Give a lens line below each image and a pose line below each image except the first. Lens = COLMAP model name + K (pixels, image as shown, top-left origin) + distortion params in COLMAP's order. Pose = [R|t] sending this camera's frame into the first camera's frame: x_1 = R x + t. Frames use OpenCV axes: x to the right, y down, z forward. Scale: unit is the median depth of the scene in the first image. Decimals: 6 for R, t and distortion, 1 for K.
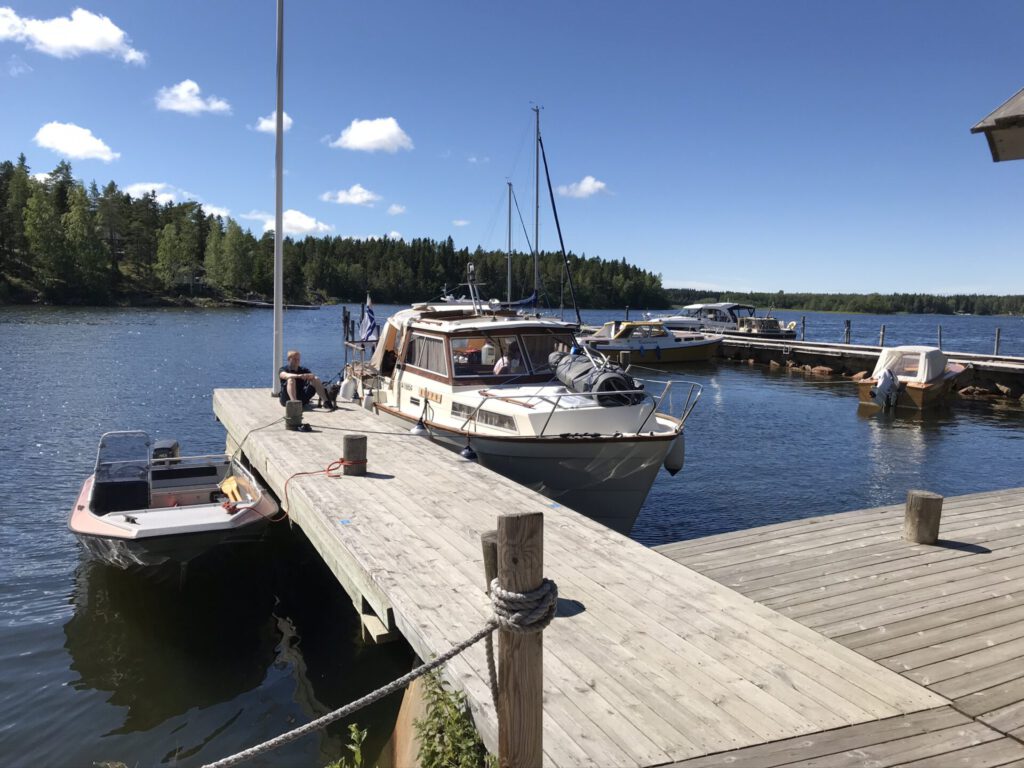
lens RADIAL K [[841.9, 0, 512.0], [0, 841.9, 384.0], [0, 0, 1]] dist [0.004679, 0.005814]
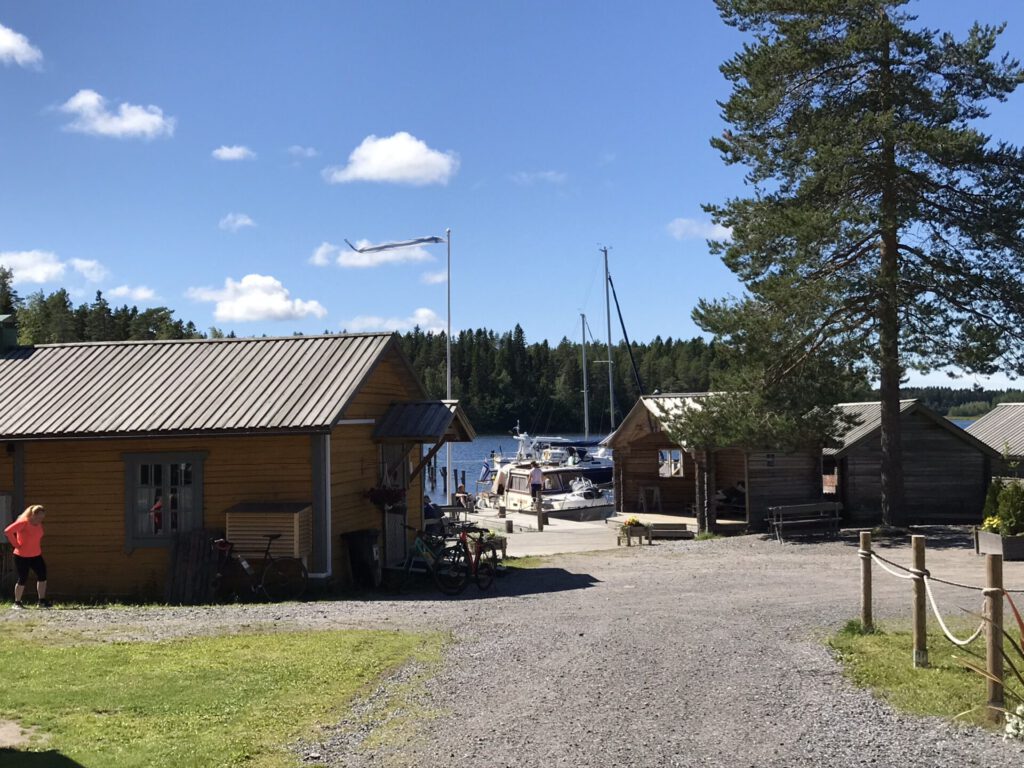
lens RADIAL K [[1495.1, 0, 512.0], [0, 1495.1, 384.0], [0, 0, 1]] dist [0.002892, 0.002011]
pose [[0.996113, -0.041529, -0.077675, 0.007222], [0.031785, 0.991932, -0.122723, 0.006799], [0.082145, 0.119777, 0.989397, -0.107765]]
